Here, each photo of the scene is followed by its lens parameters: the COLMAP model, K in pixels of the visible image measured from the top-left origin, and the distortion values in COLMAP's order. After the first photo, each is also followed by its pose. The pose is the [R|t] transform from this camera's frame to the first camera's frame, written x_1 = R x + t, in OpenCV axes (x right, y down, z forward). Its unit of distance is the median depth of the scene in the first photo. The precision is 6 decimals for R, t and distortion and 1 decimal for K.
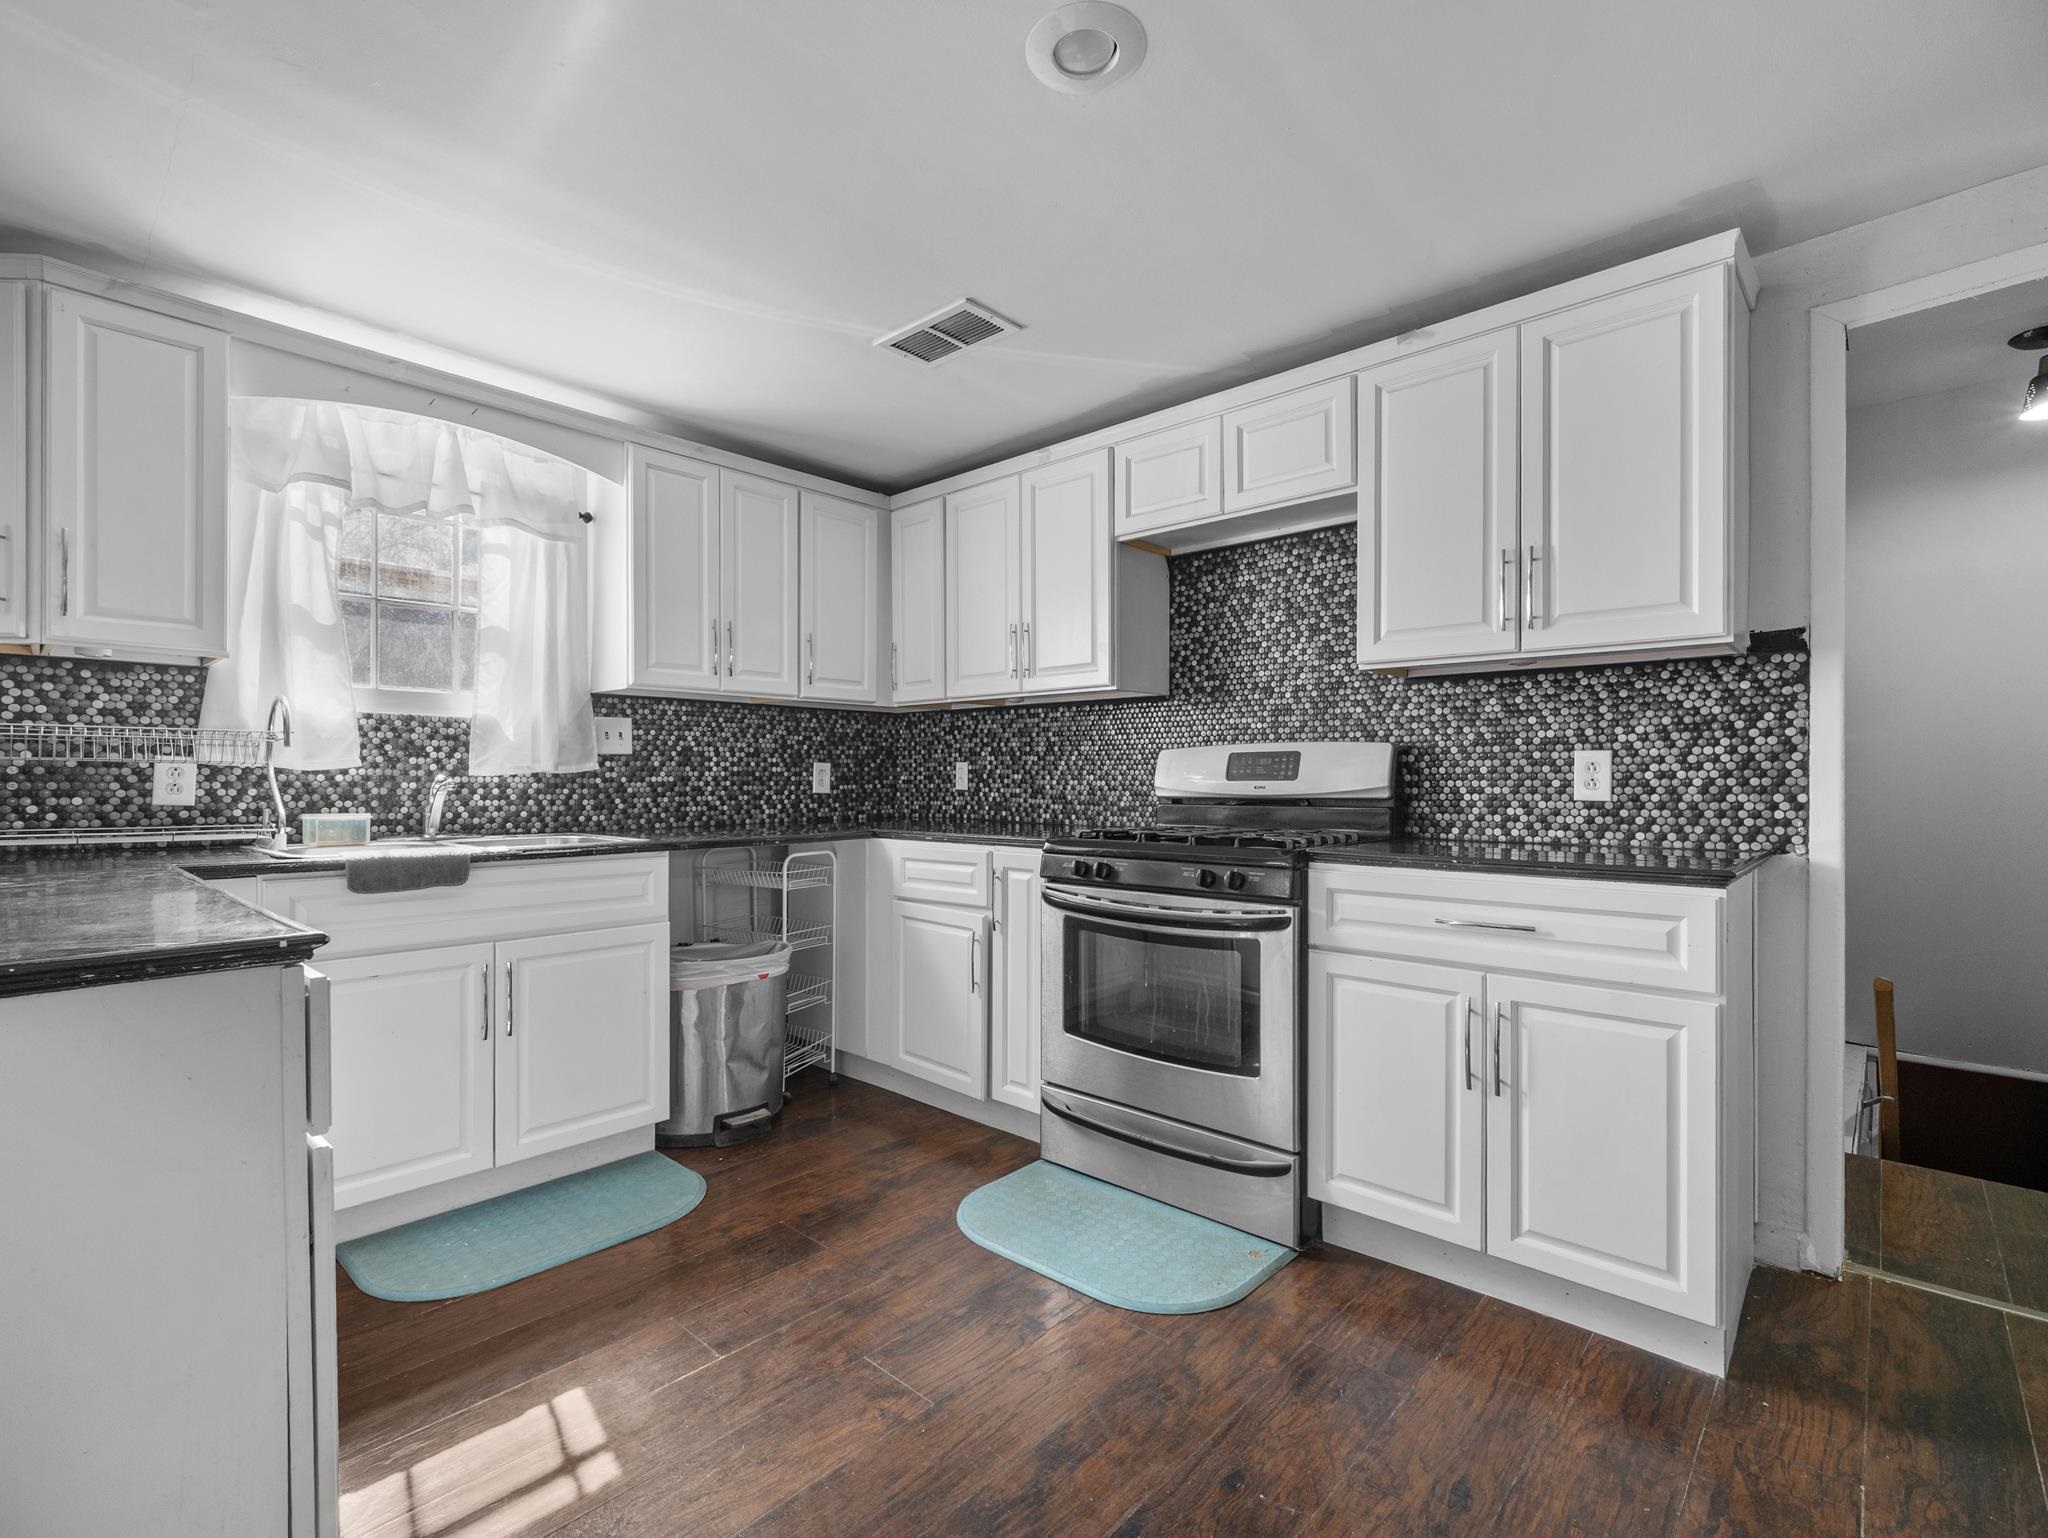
lens RADIAL K [[924.6, 0, 1026.8], [0, 924.6, 775.6], [0, 0, 1]] dist [0.003640, -0.000227]
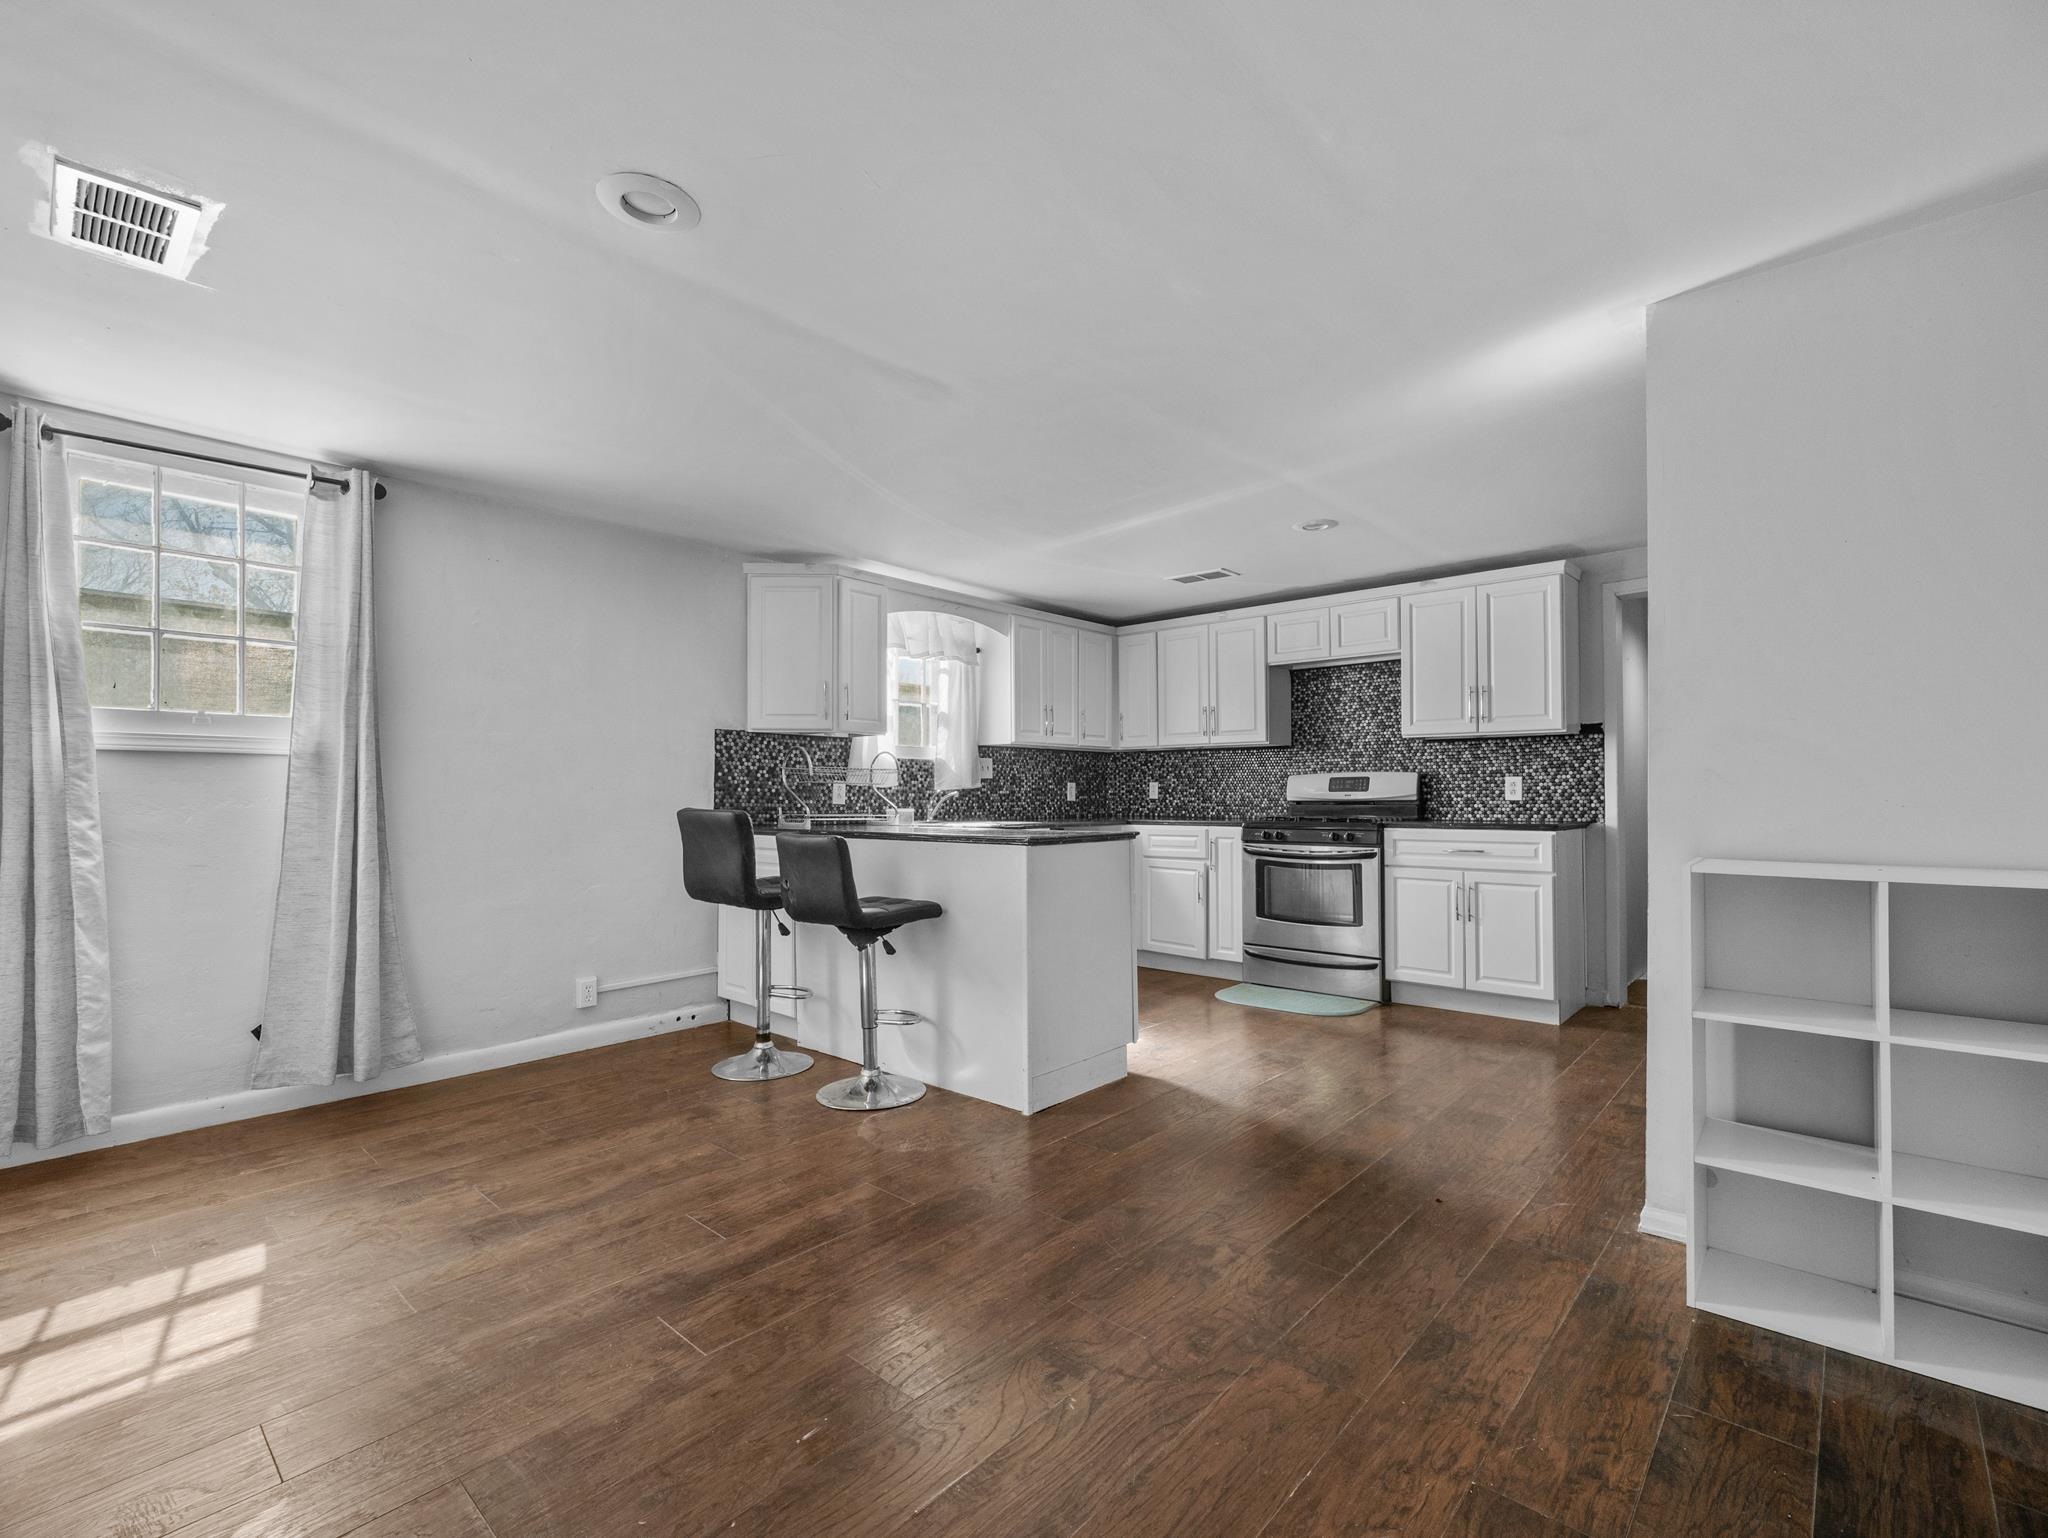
lens RADIAL K [[924.6, 0, 1021.0], [0, 924.6, 775.1], [0, 0, 1]] dist [0.003640, -0.000227]
pose [[0.999964, -0.002163, 0.008175, -0.474874], [0.002331, 0.999785, -0.020591, 0.009395], [-0.008129, 0.020609, 0.999755, -0.985687]]
